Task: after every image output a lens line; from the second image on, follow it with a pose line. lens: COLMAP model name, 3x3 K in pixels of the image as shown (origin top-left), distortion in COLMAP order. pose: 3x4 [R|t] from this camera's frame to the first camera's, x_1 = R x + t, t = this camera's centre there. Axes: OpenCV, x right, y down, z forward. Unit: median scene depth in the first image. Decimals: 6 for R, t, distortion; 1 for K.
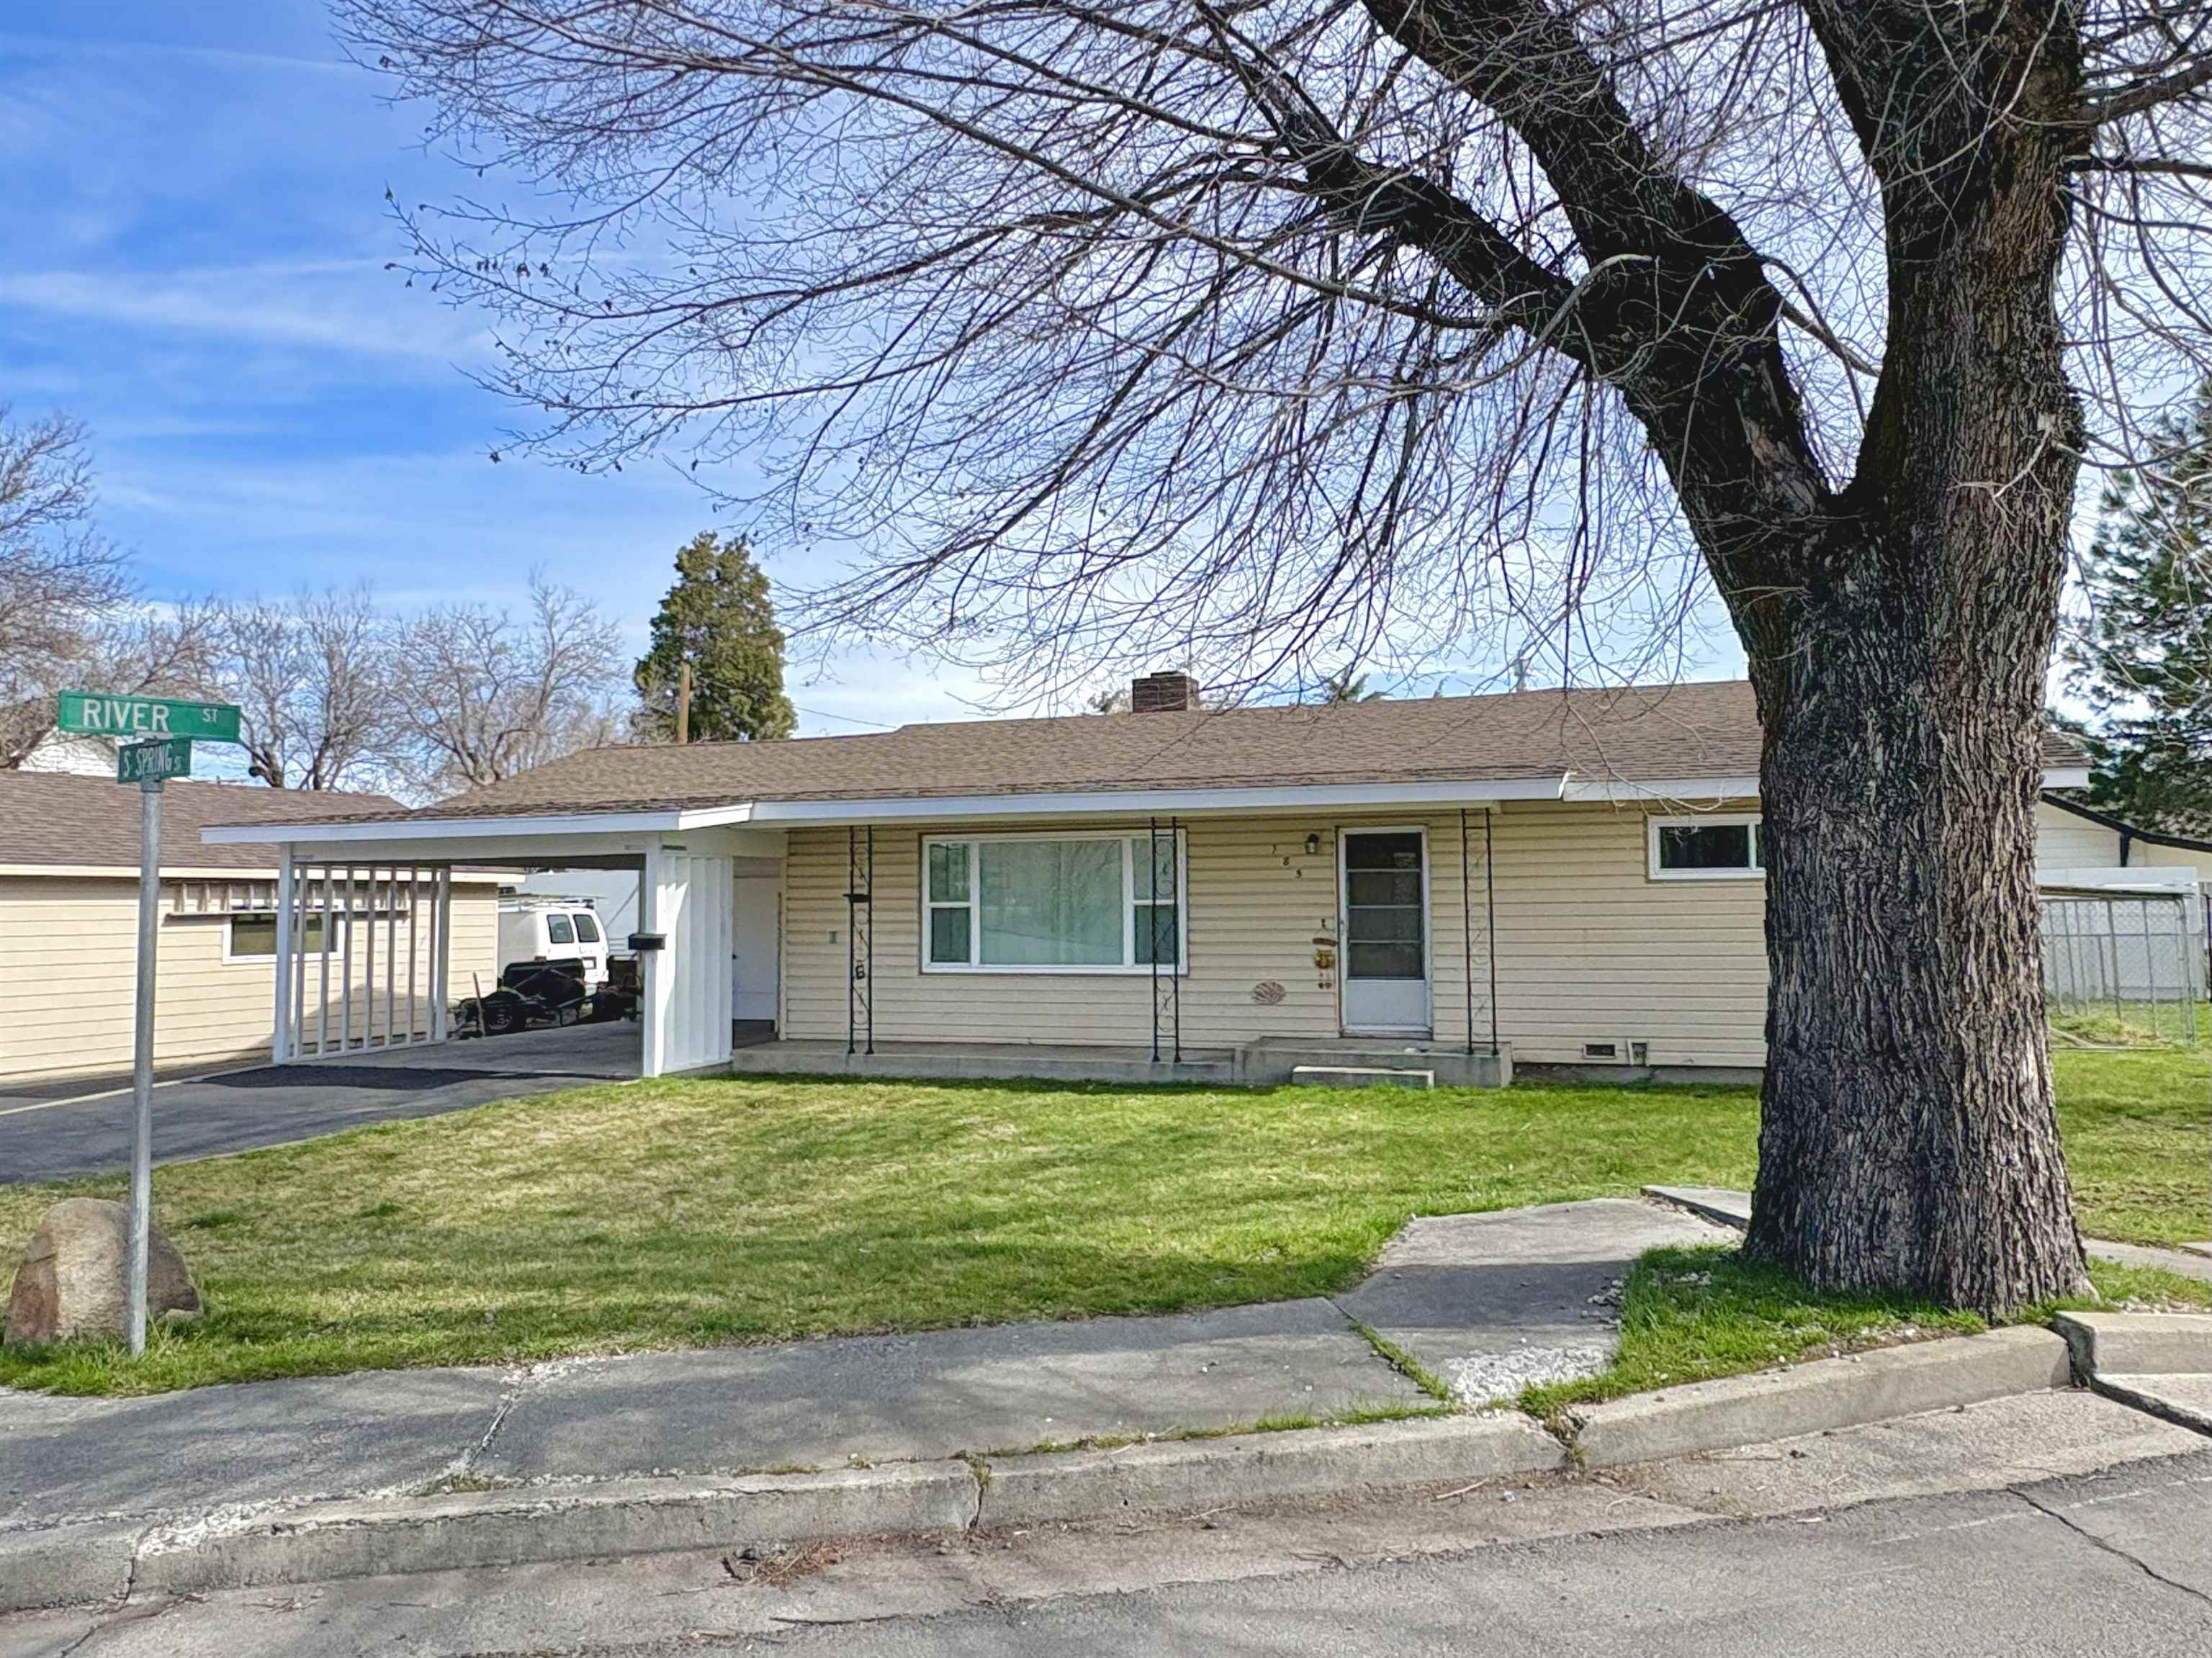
lens RADIAL K [[1294.2, 0, 1105.5], [0, 1294.2, 824.2], [0, 0, 1]] dist [-0.015462, 0.010978]
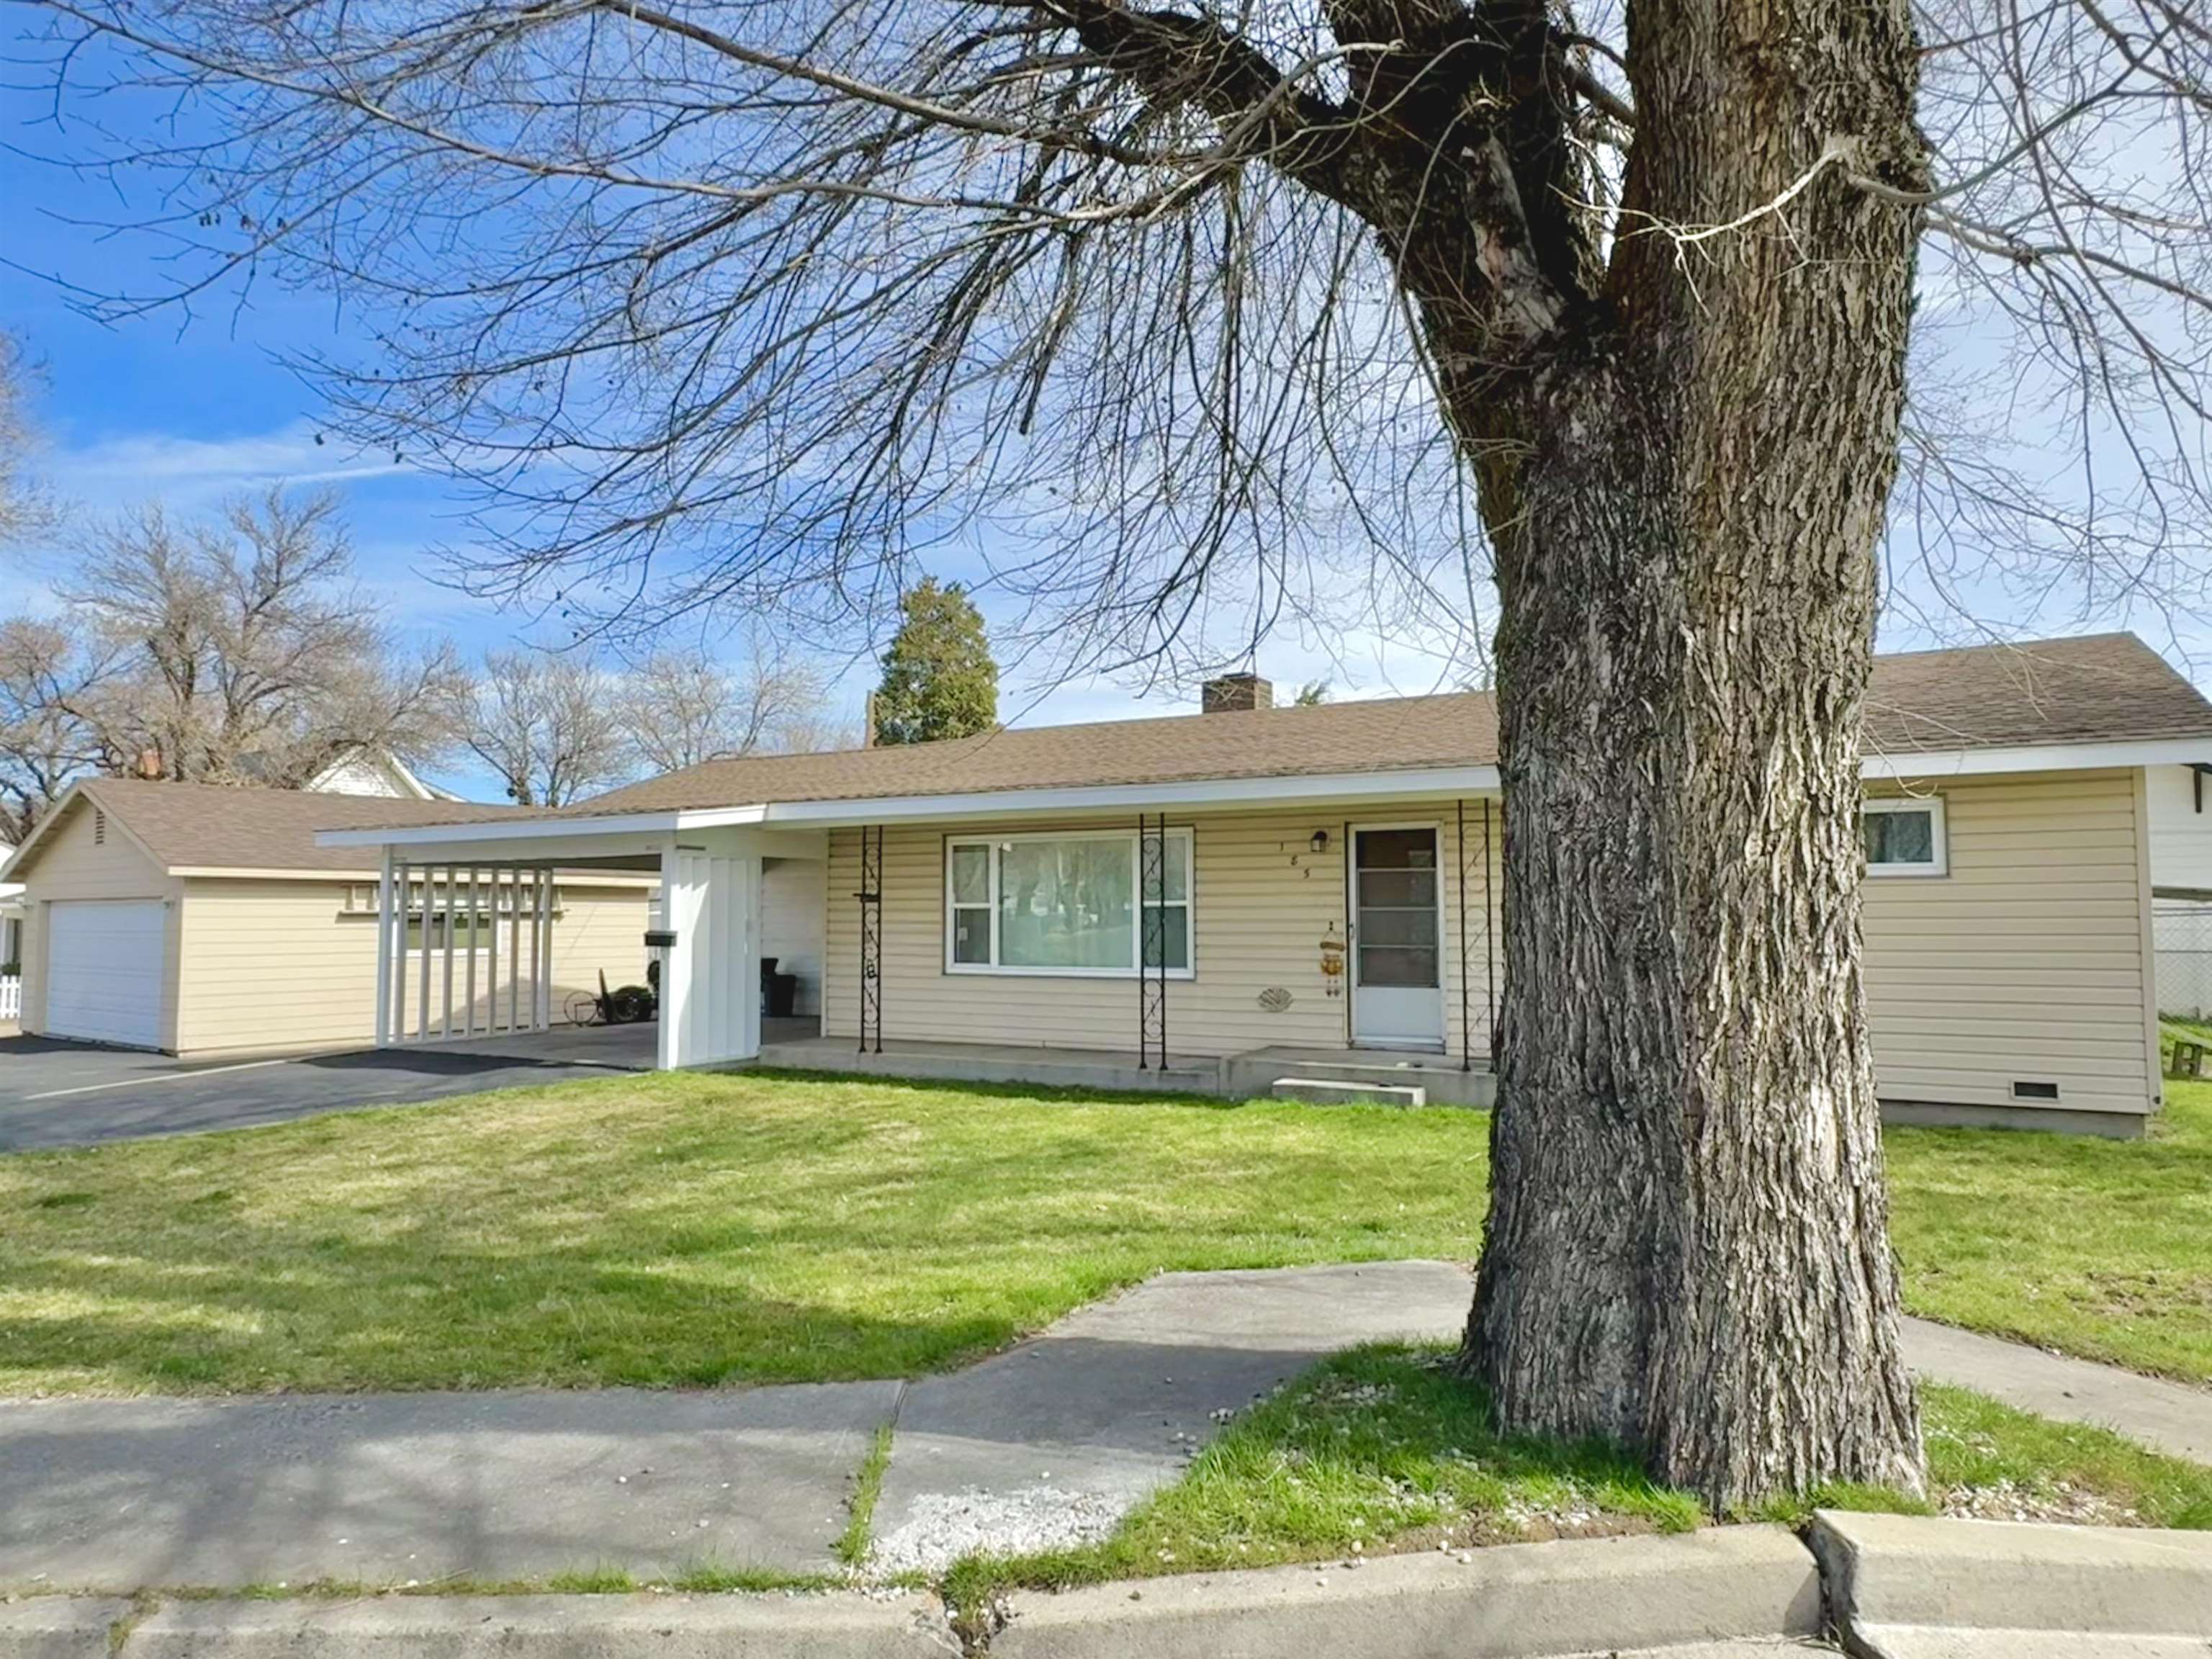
lens RADIAL K [[1206.0, 0, 1102.1], [0, 1206.0, 843.8], [0, 0, 1]] dist [-0.000391, -0.001644]
pose [[0.985287, -0.003585, -0.170872, 0.430591], [0.004128, 0.999987, 0.002822, 0.037871], [0.170860, -0.003486, 0.985289, 0.303989]]
